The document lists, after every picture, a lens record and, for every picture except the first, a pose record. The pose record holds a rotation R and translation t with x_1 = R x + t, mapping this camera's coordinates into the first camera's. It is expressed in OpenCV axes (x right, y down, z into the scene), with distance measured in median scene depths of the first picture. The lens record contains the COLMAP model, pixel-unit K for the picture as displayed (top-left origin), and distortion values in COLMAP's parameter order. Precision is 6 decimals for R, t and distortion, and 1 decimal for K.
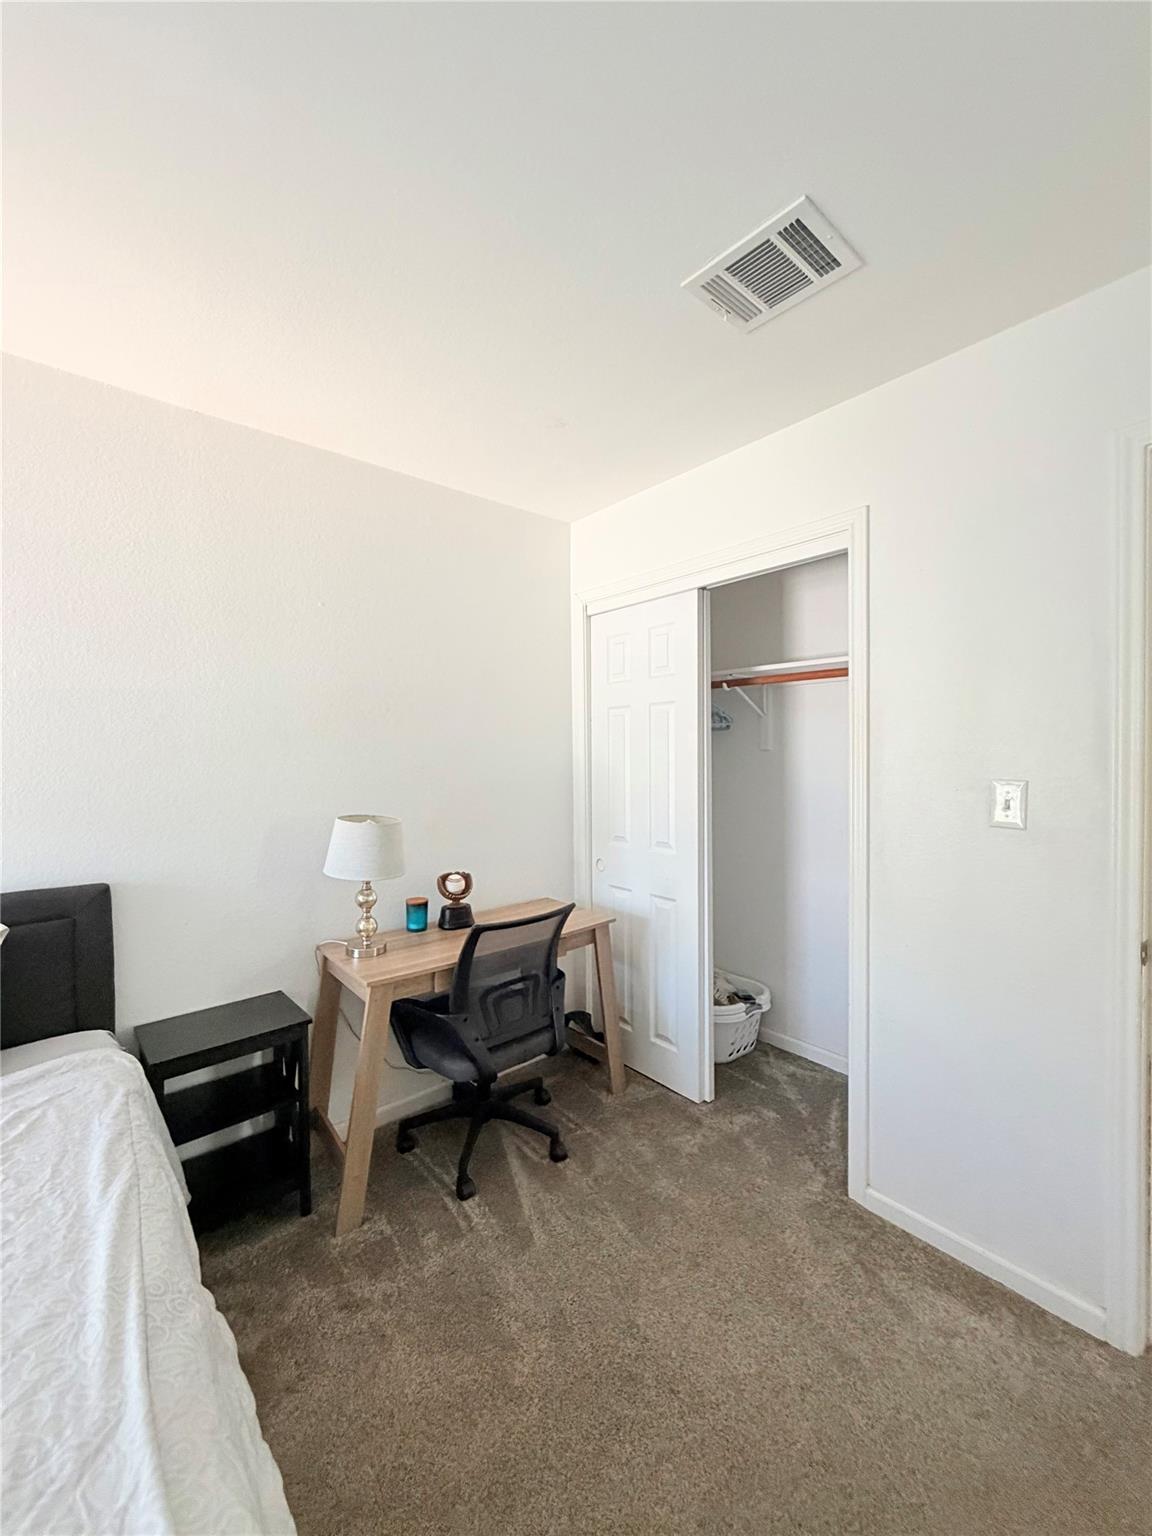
lens RADIAL K [[611.3, 0, 577.9], [0, 611.3, 765.9], [0, 0, 1]] dist [-0.000614, 0.000336]
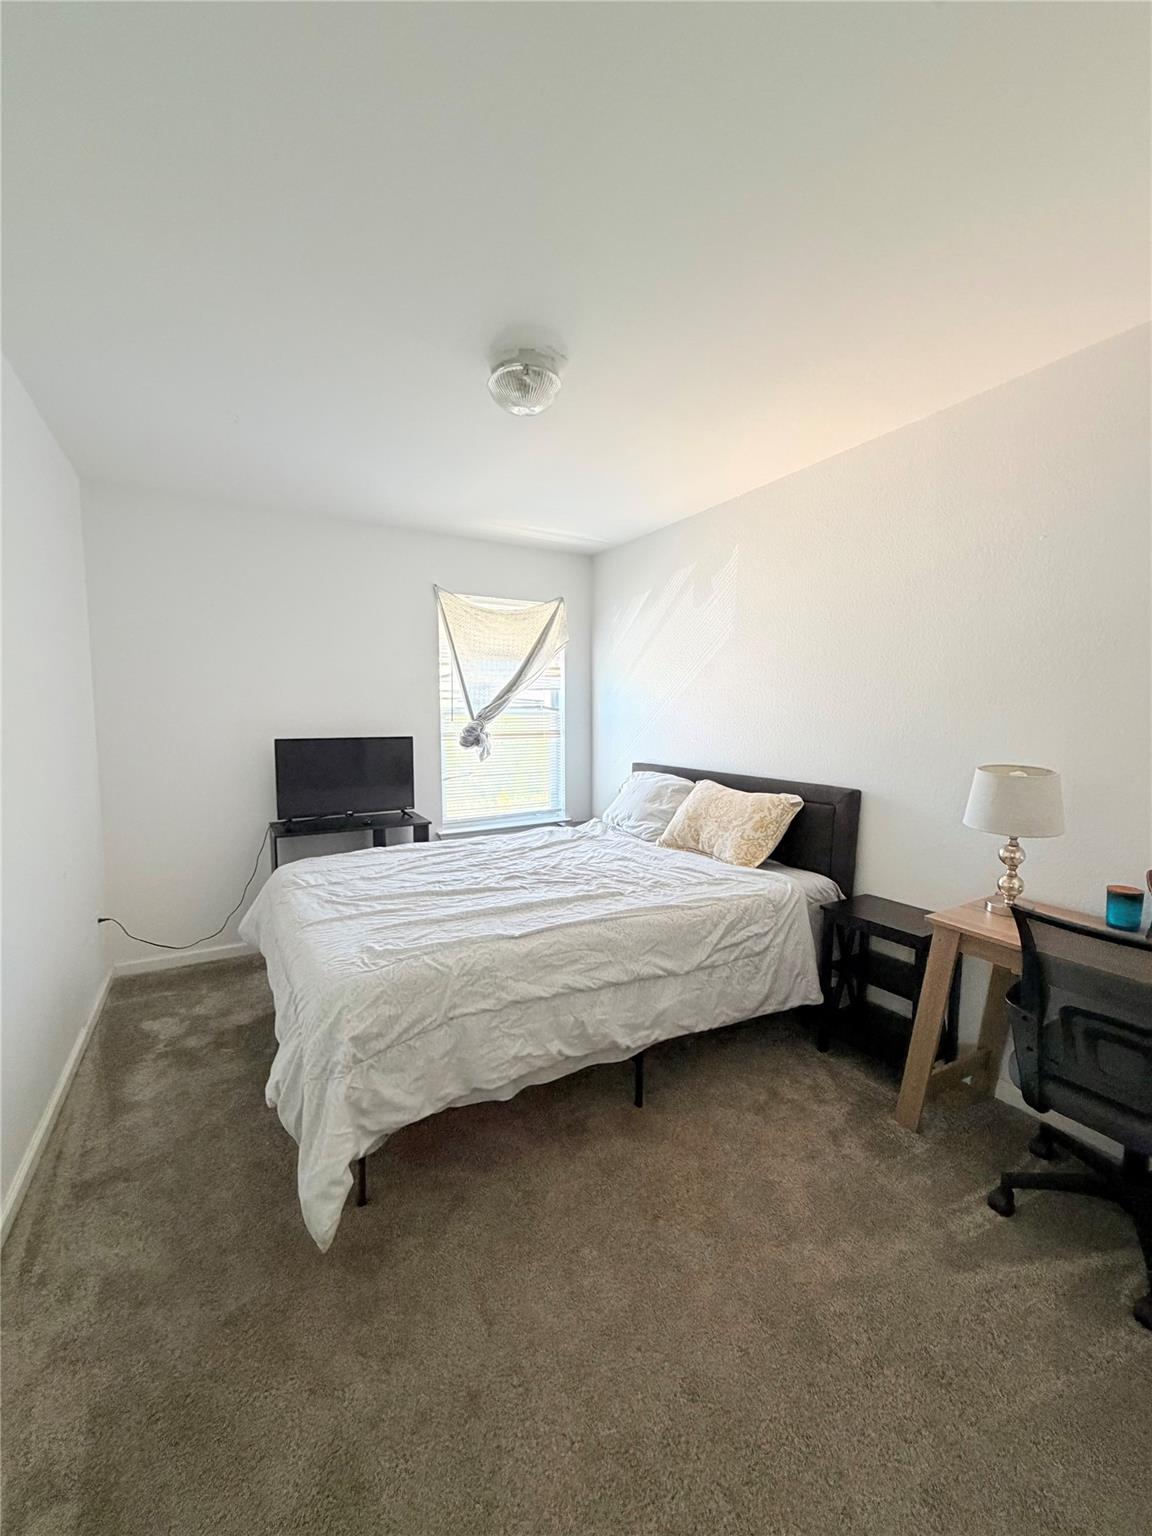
lens RADIAL K [[611.3, 0, 577.9], [0, 611.3, 765.9], [0, 0, 1]] dist [-0.000614, 0.000336]
pose [[-0.180466, 0.095137, -0.978969, 0.738351], [-0.018801, 0.994796, 0.100141, 0.000151], [0.983401, 0.036478, -0.177739, 0.557908]]
